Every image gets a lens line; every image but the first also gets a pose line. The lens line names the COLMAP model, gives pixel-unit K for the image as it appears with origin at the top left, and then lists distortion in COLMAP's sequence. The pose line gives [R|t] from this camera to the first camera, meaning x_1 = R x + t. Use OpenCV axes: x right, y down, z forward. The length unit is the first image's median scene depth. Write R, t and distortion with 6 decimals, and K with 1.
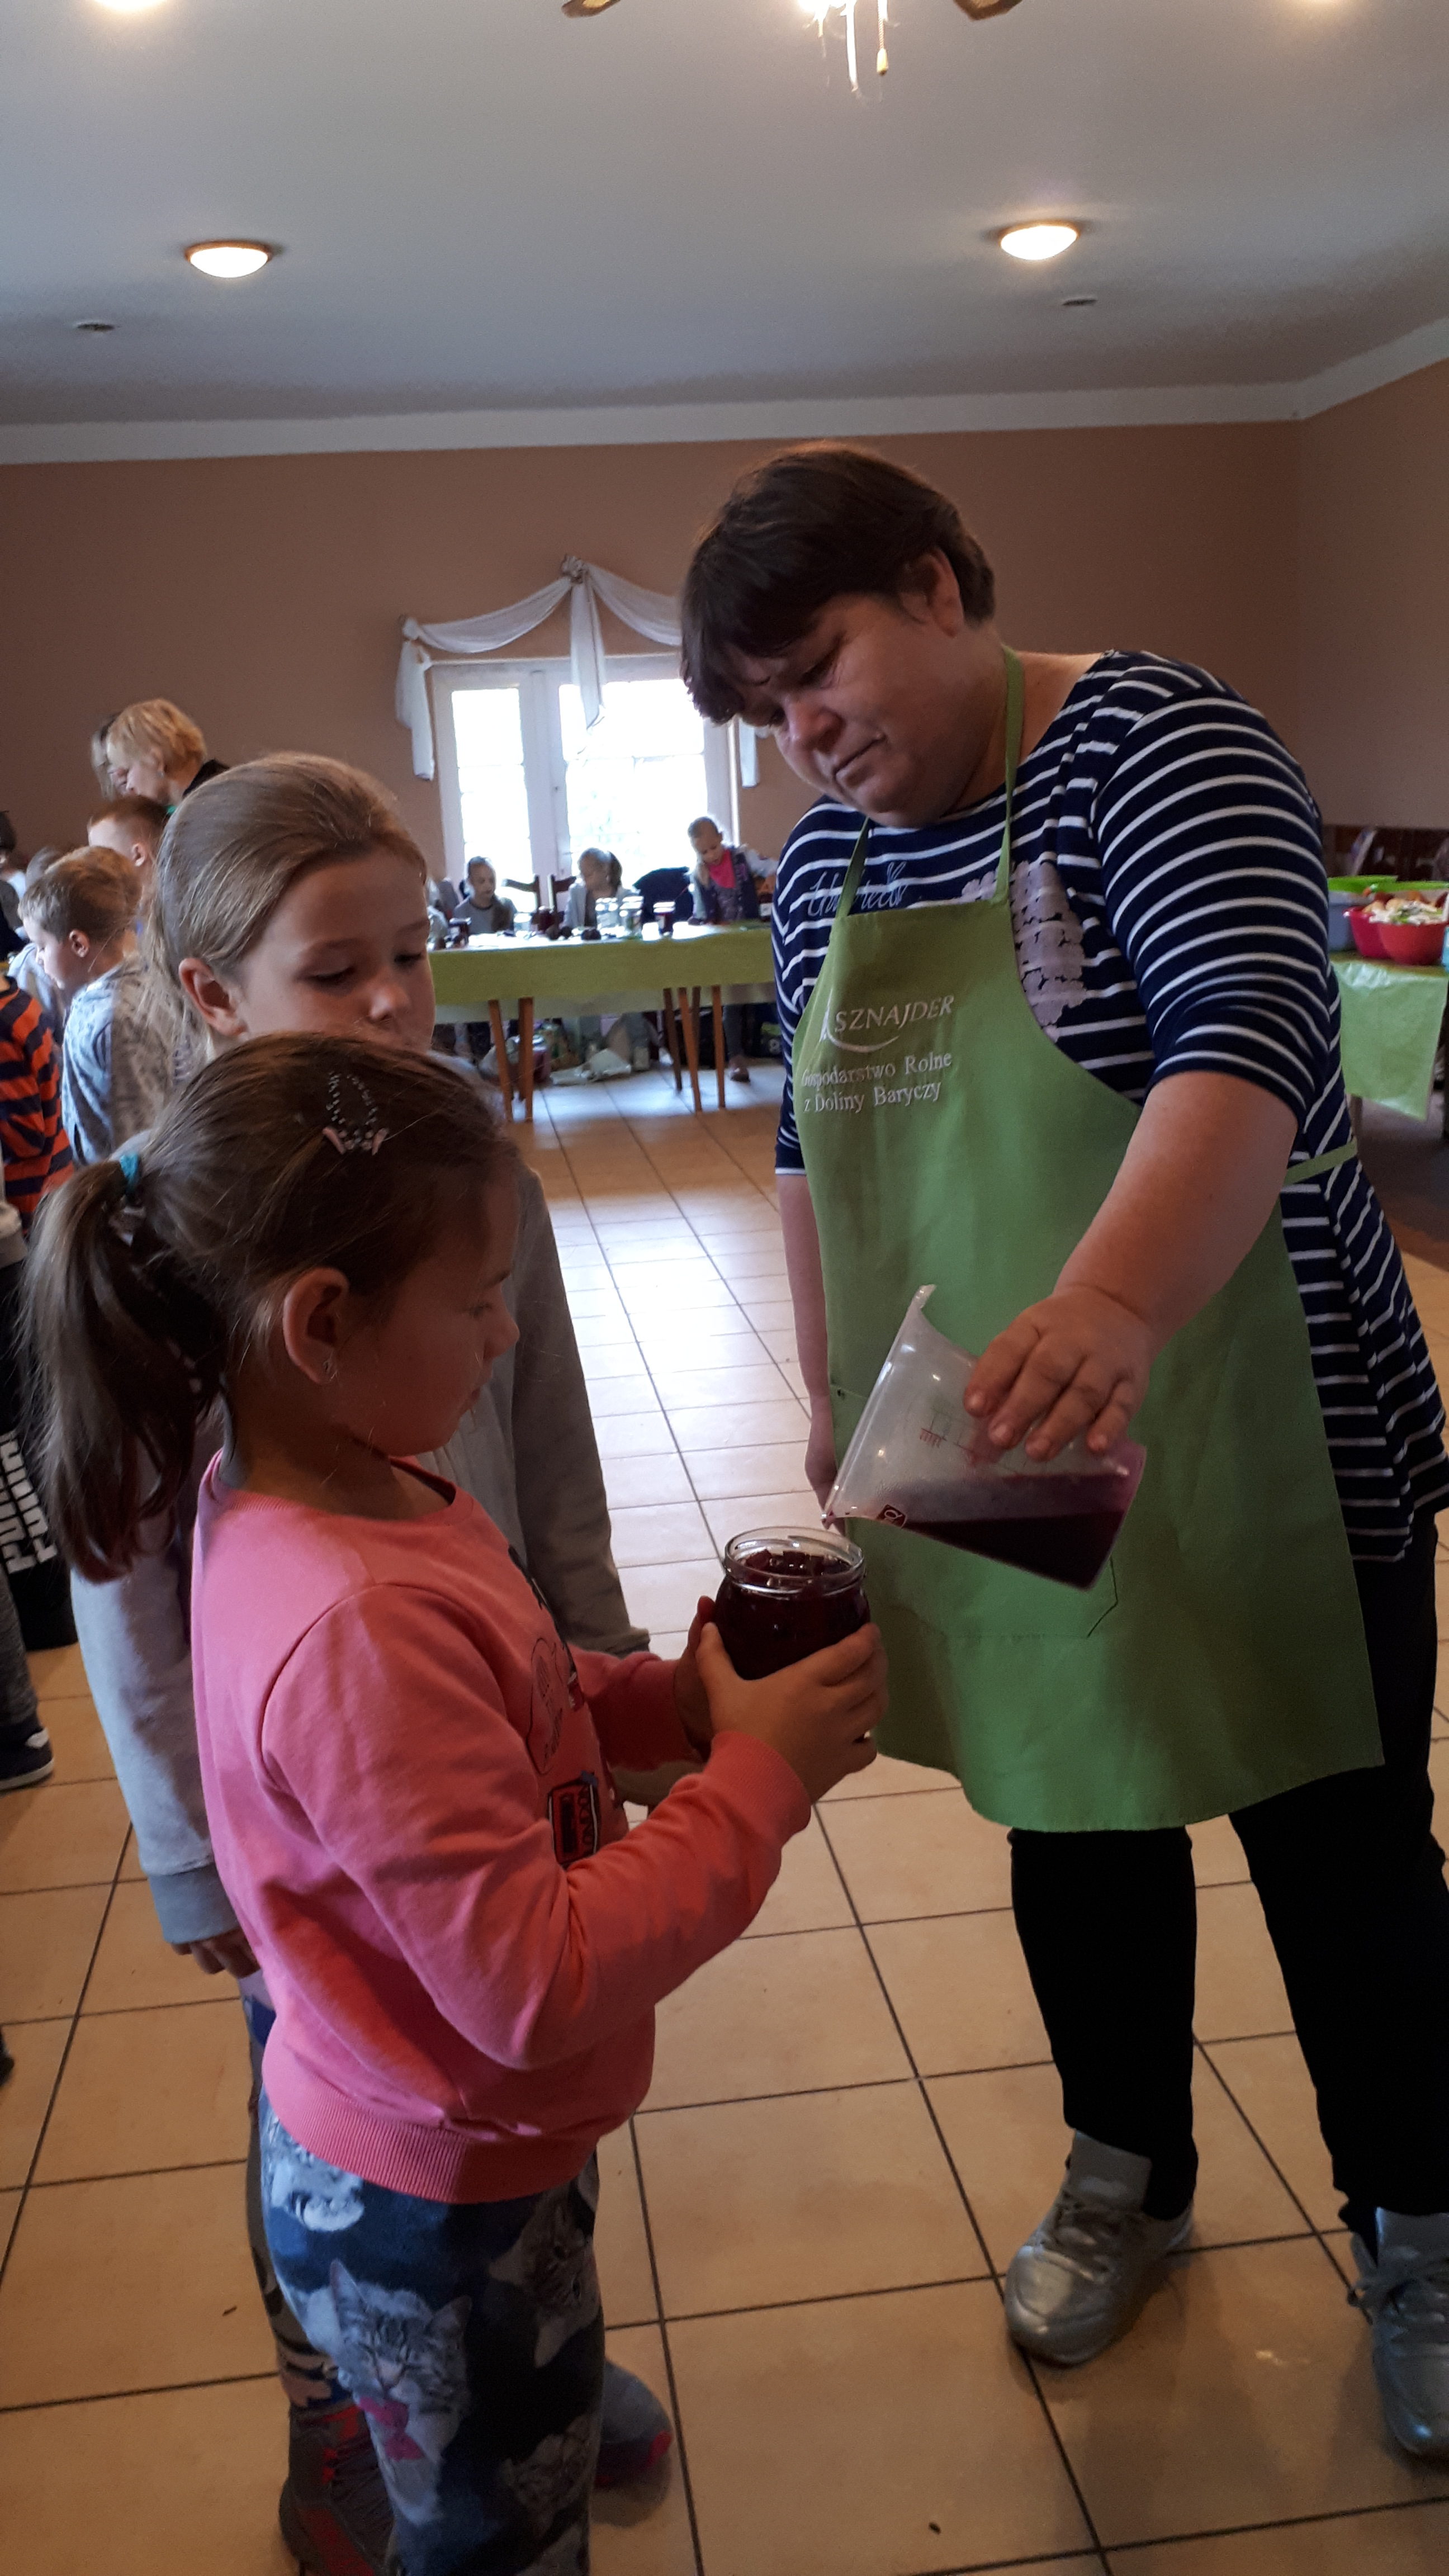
lens RADIAL K [[2161.4, 0, 727.5], [0, 2161.4, 1347.4], [0, 0, 1]] dist [0.001111, -0.005957]
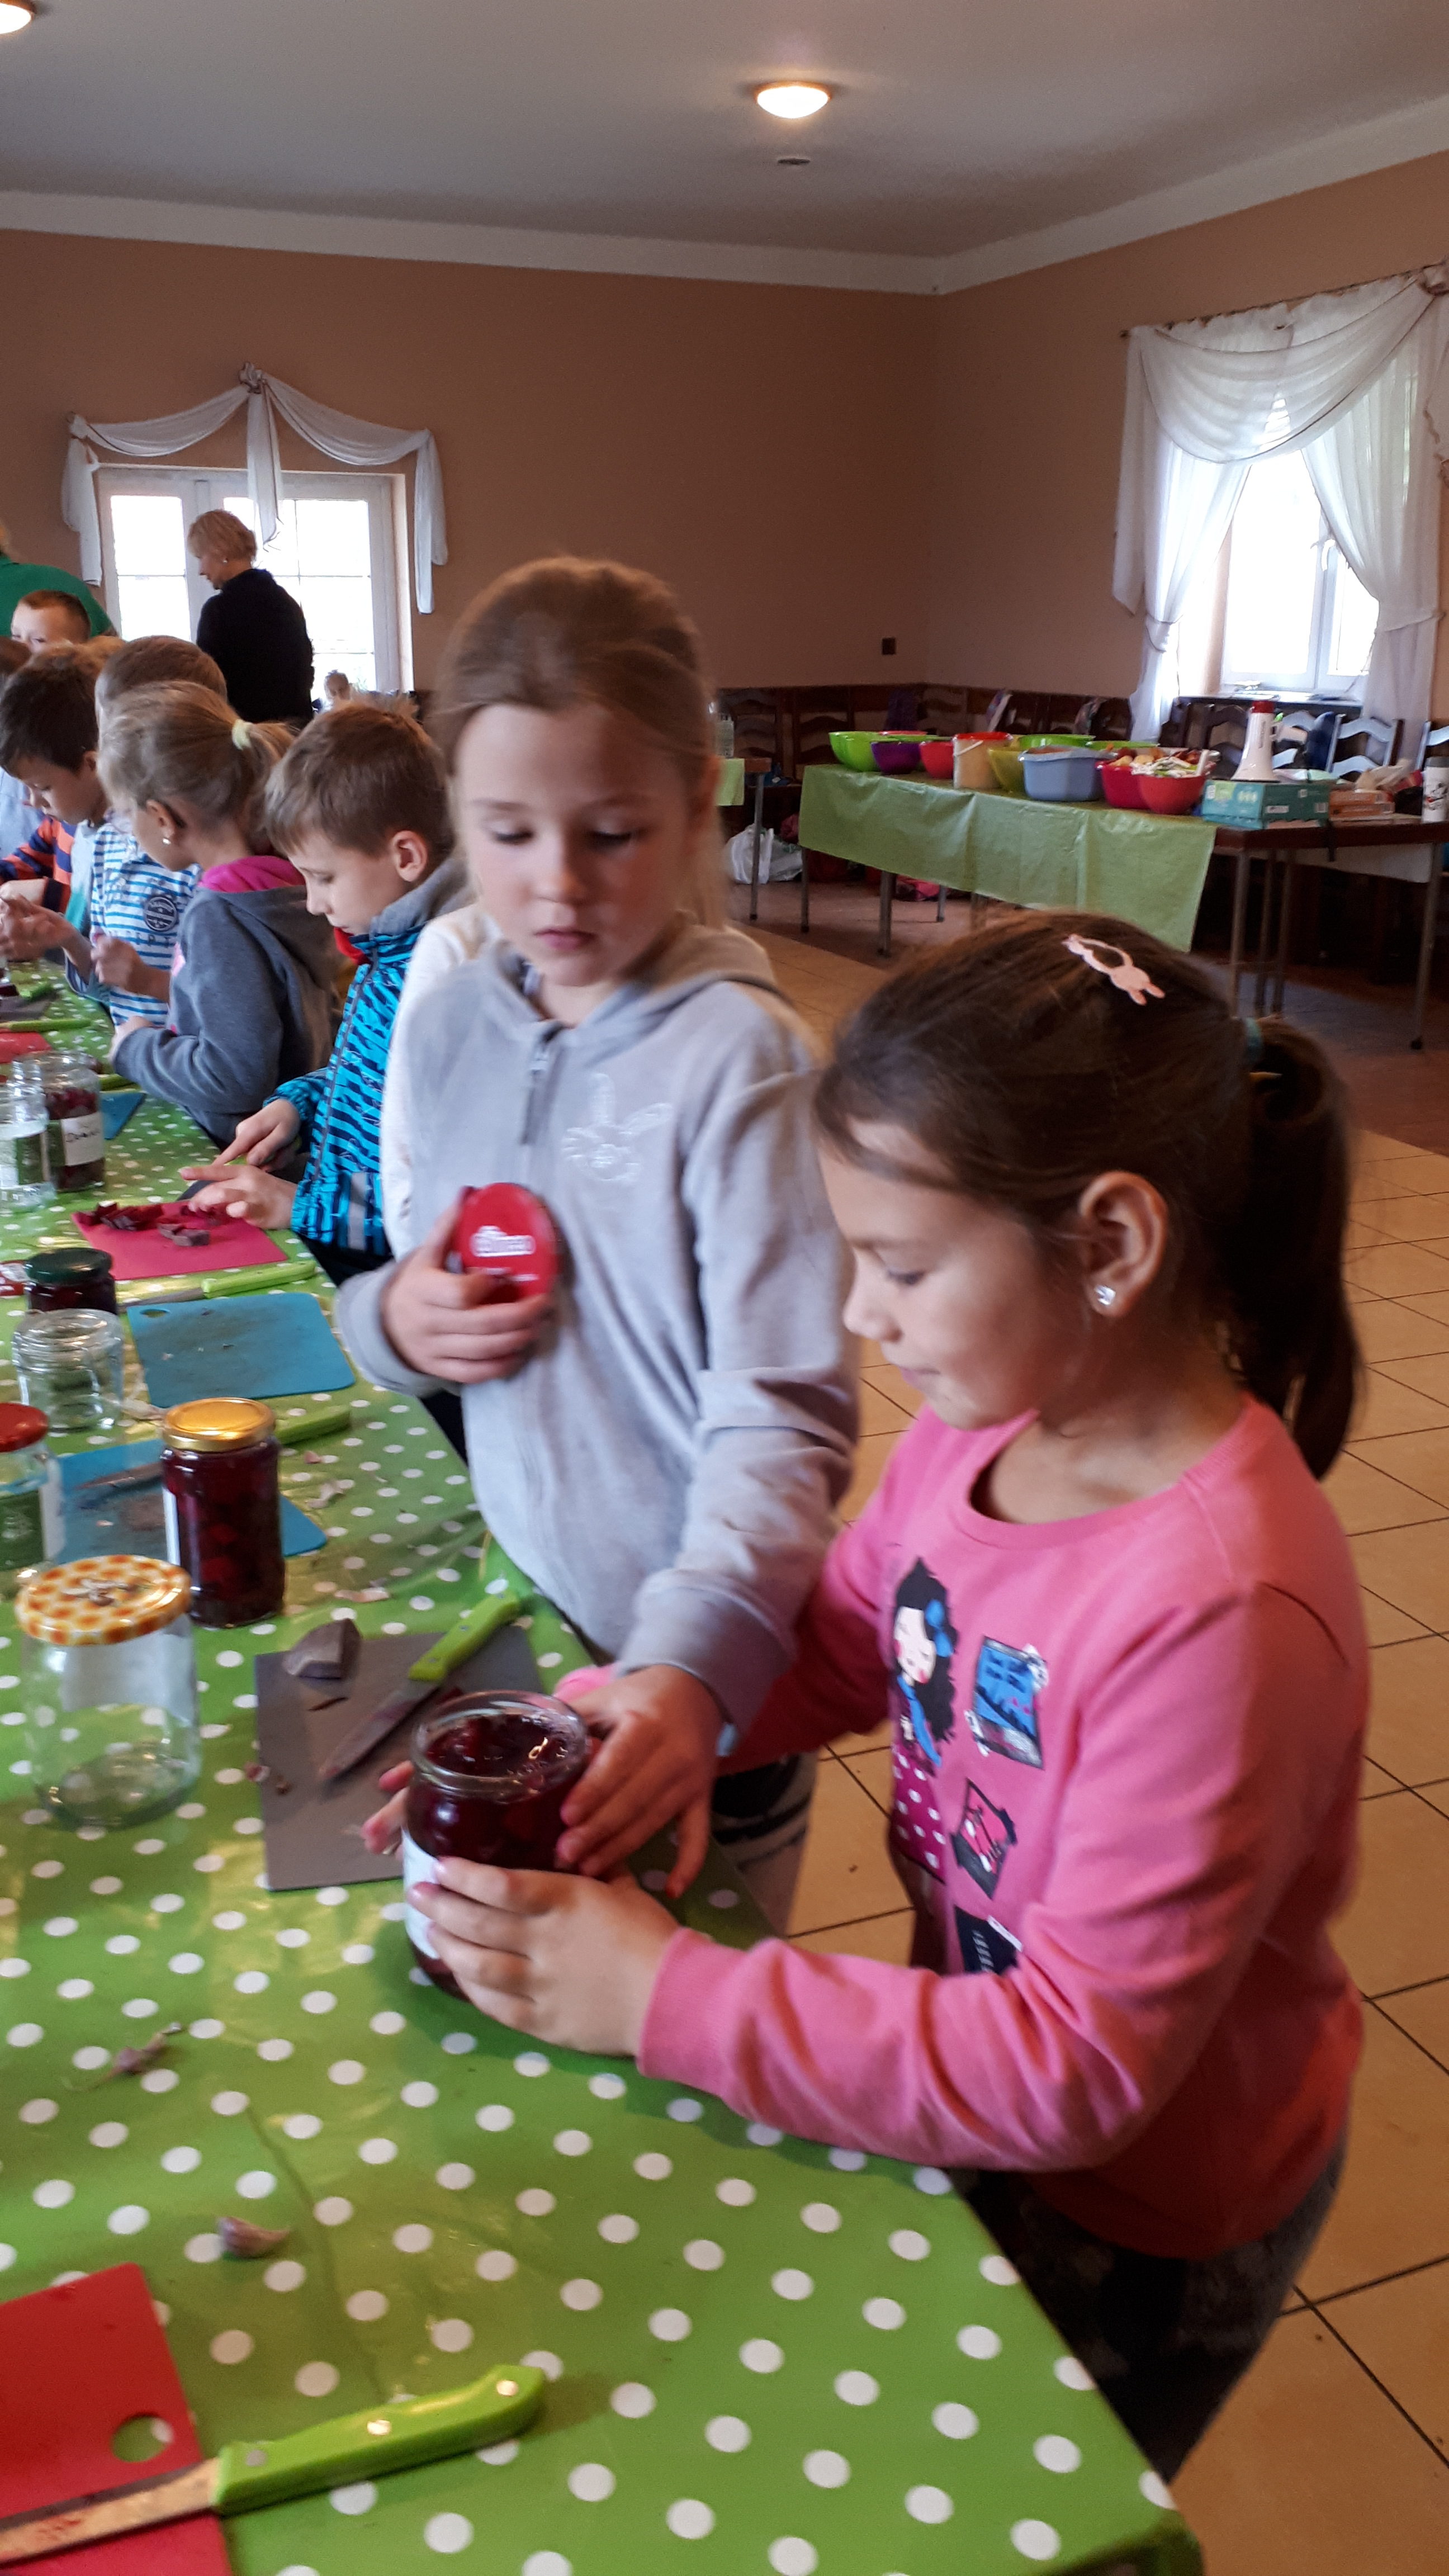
lens RADIAL K [[2163.9, 0, 724.5], [0, 2163.9, 1288.0], [0, 0, 1]] dist [0.006781, 0.001091]
pose [[0.970839, -0.011930, 0.239436, -0.102774], [0.002310, 0.999180, 0.040418, 0.012045], [-0.239722, -0.038687, 0.970070, -0.018962]]
